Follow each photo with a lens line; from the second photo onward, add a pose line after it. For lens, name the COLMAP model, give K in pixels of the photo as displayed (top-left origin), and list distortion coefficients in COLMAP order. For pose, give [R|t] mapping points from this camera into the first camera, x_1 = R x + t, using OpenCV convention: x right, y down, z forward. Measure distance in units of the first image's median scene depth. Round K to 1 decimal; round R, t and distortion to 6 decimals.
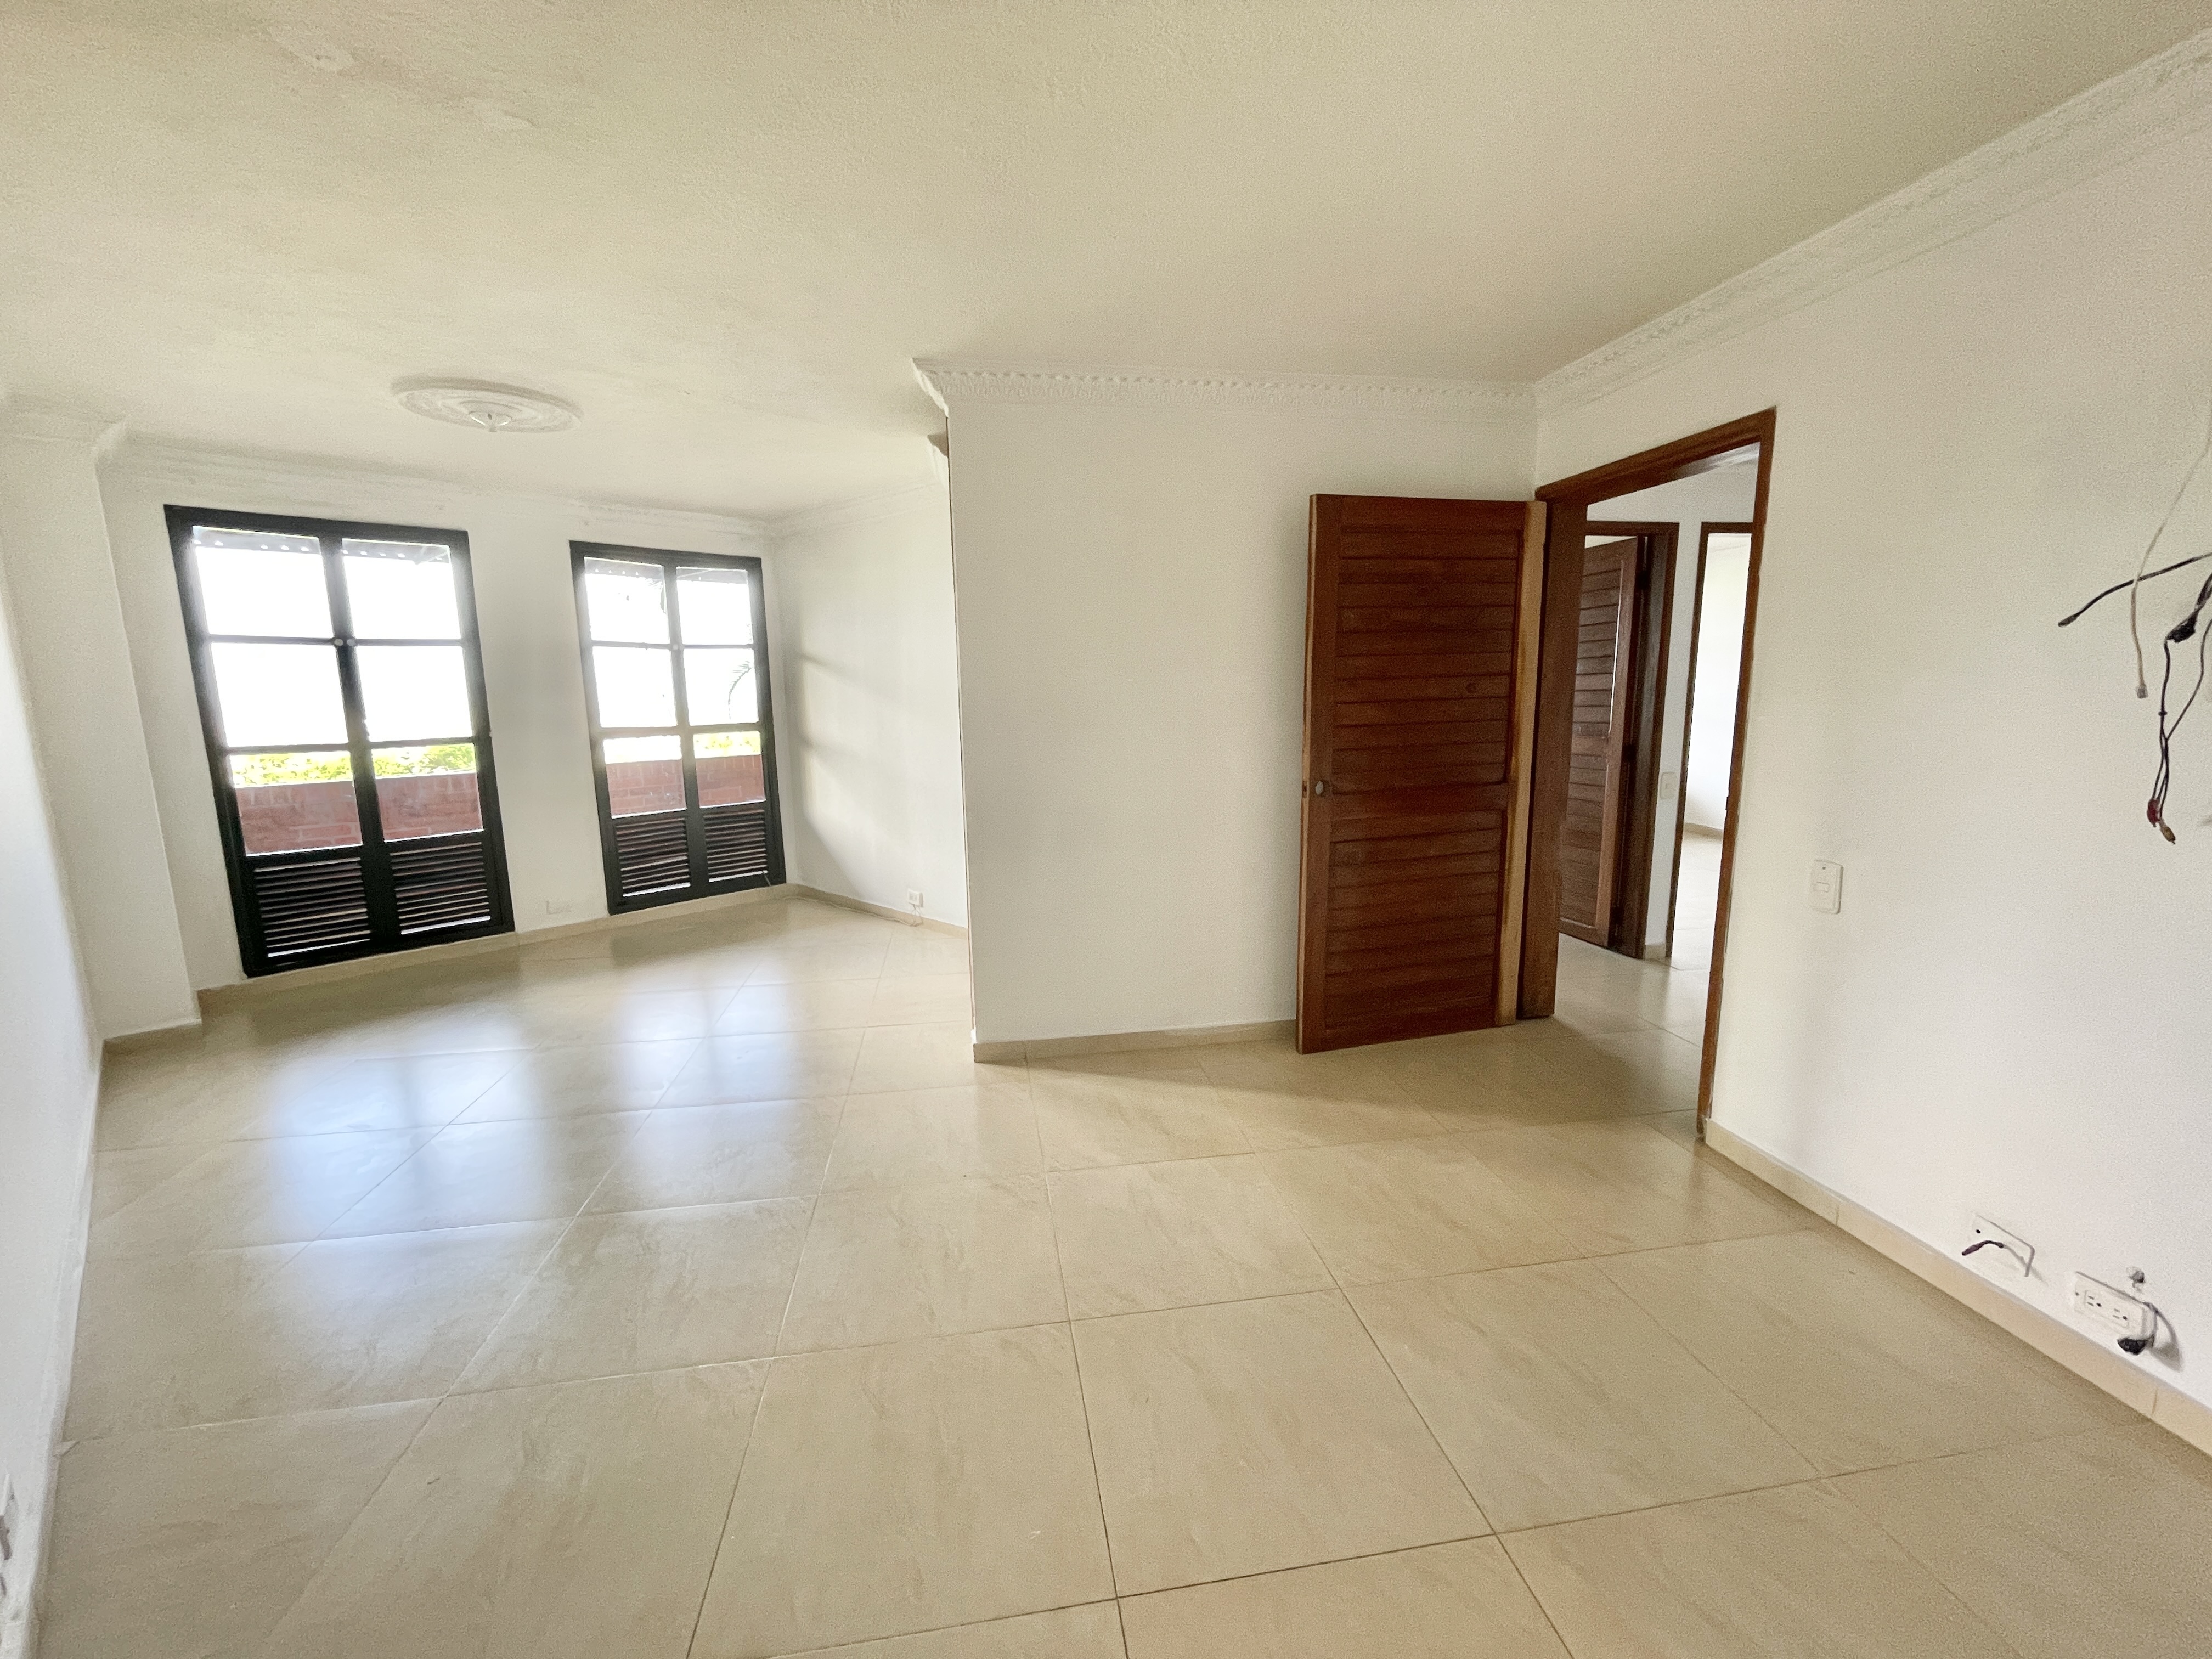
lens RADIAL K [[906.1, 0, 1108.2], [0, 906.1, 830.5], [0, 0, 1]] dist [-0.000995, 0.000147]
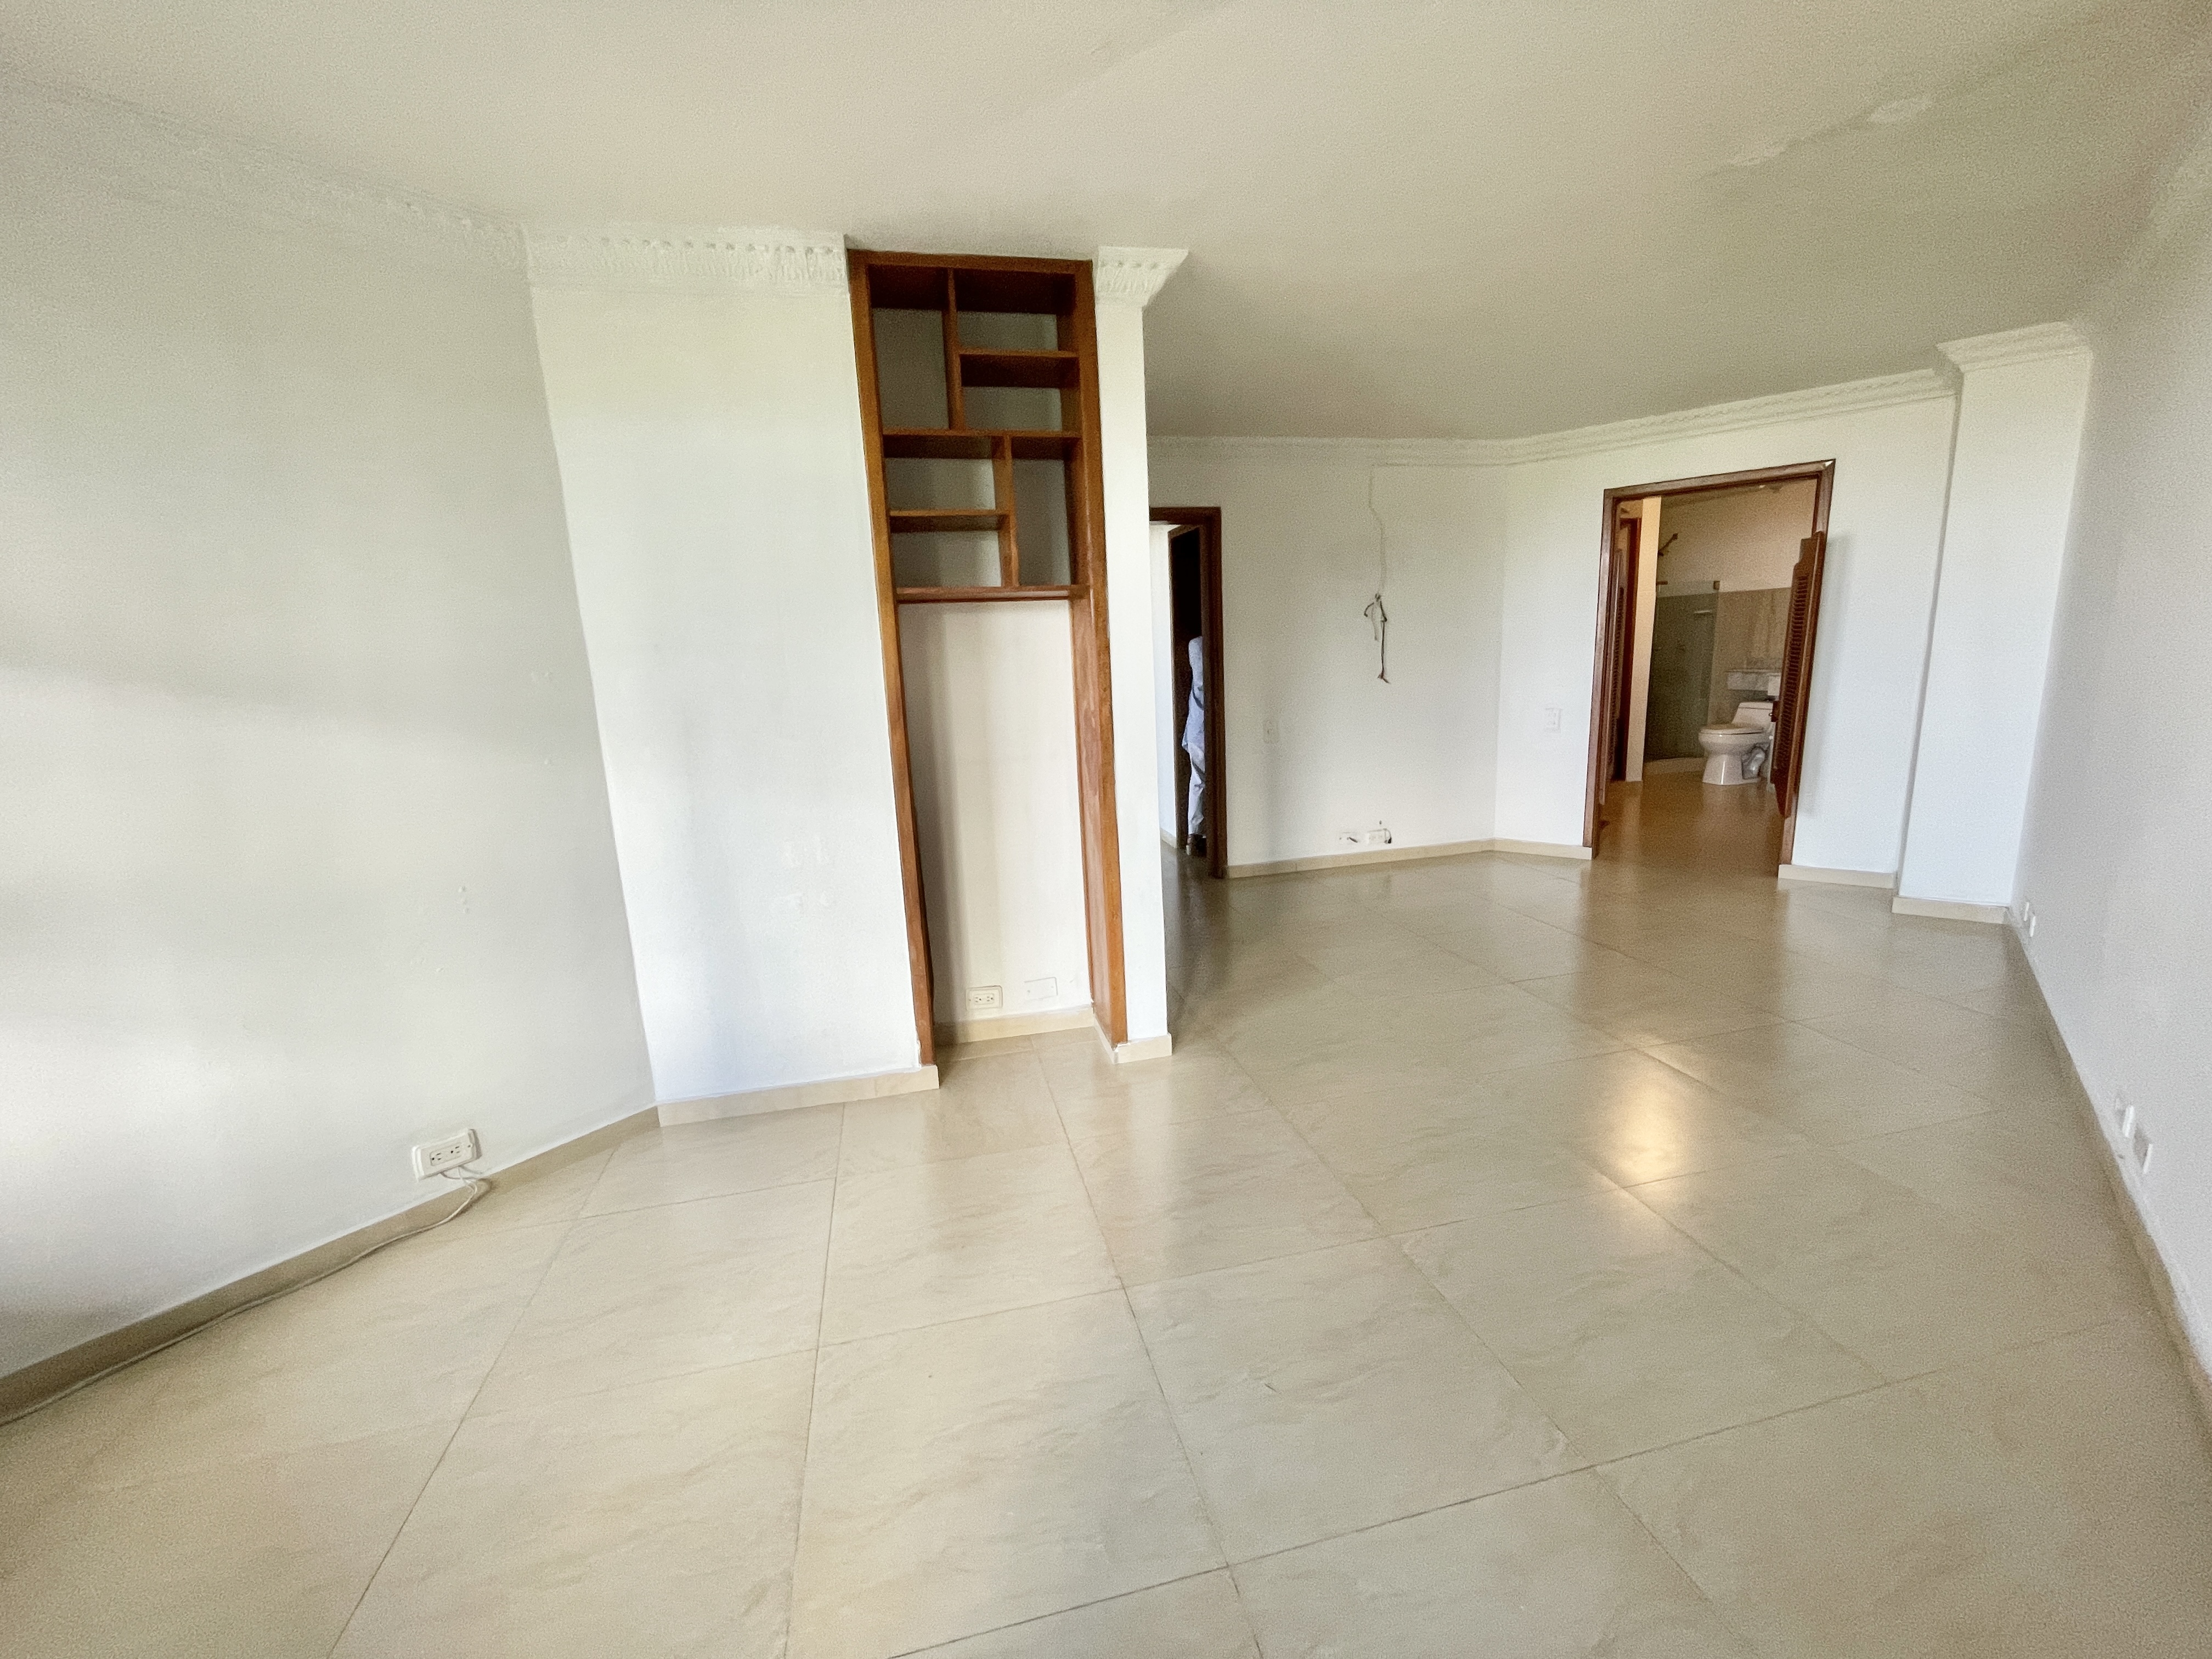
lens RADIAL K [[906.1, 0, 1109.6], [0, 906.1, 831.7], [0, 0, 1]] dist [-0.000995, 0.000147]
pose [[-0.071023, -0.181280, 0.980864, -1.008669], [0.201707, 0.960421, 0.192107, -0.148325], [-0.976867, 0.211491, -0.031646, 1.063969]]
